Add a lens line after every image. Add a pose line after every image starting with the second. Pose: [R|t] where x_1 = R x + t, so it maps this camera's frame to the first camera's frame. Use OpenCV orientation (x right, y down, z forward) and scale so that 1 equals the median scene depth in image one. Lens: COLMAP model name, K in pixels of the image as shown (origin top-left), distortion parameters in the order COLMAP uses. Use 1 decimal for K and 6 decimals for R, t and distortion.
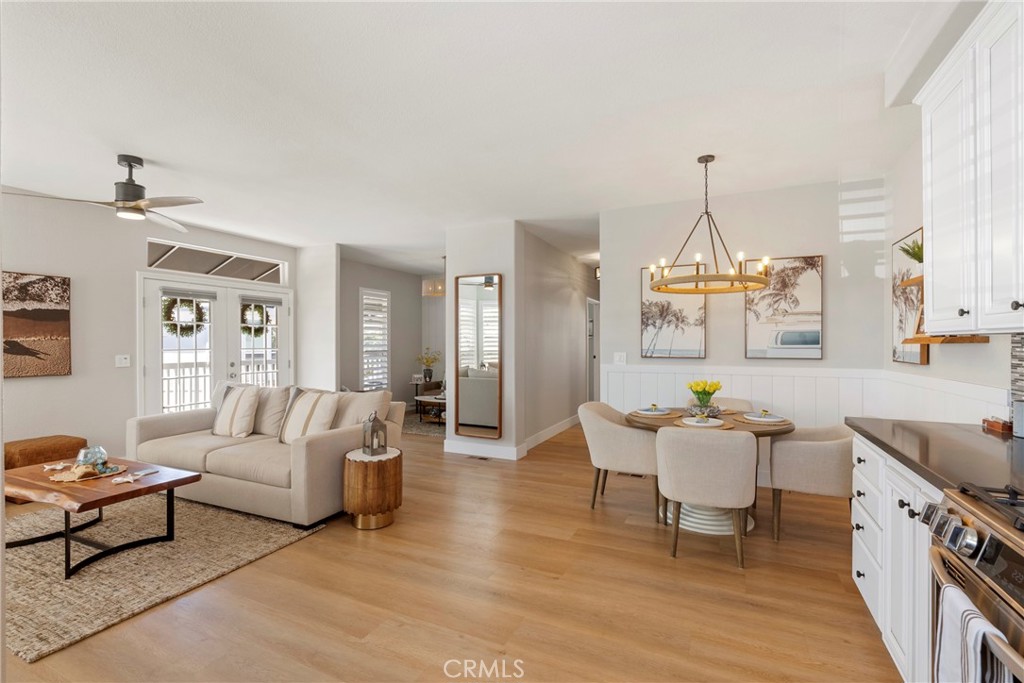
lens RADIAL K [[466.9, 0, 519.4], [0, 466.9, 341.3], [0, 0, 1]] dist [-0.000829, 0.000636]
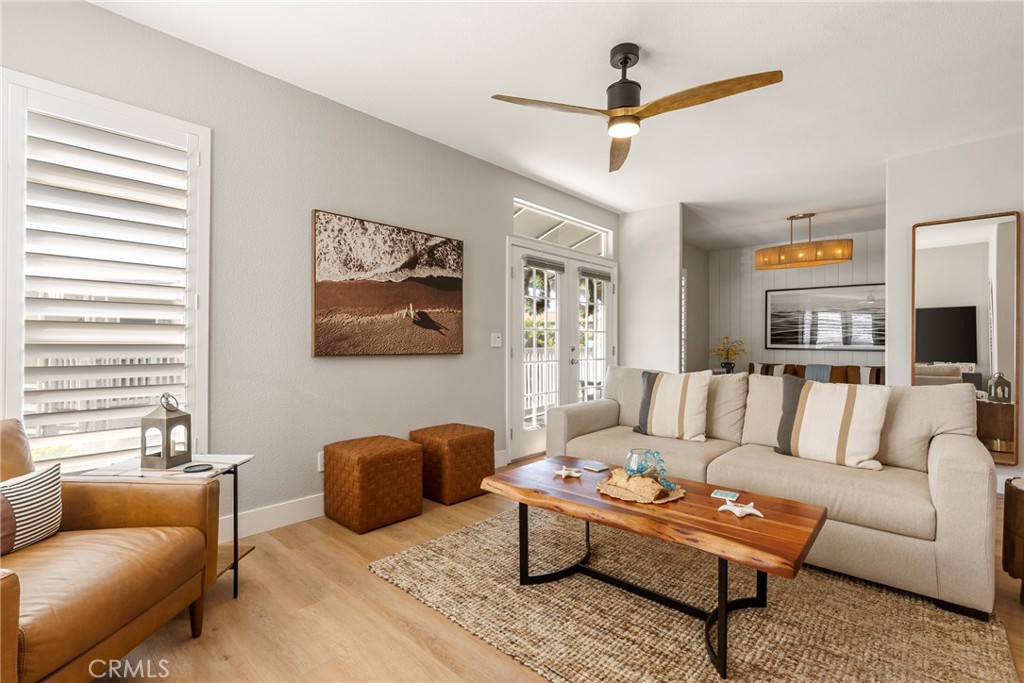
lens RADIAL K [[466.9, 0, 510.8], [0, 466.9, 339.6], [0, 0, 1]] dist [-0.000829, 0.000636]
pose [[0.954383, 0.004342, -0.298553, -0.635126], [-0.005714, 0.999977, -0.003720, 0.049647], [0.298530, 0.005256, 0.954386, 0.209590]]
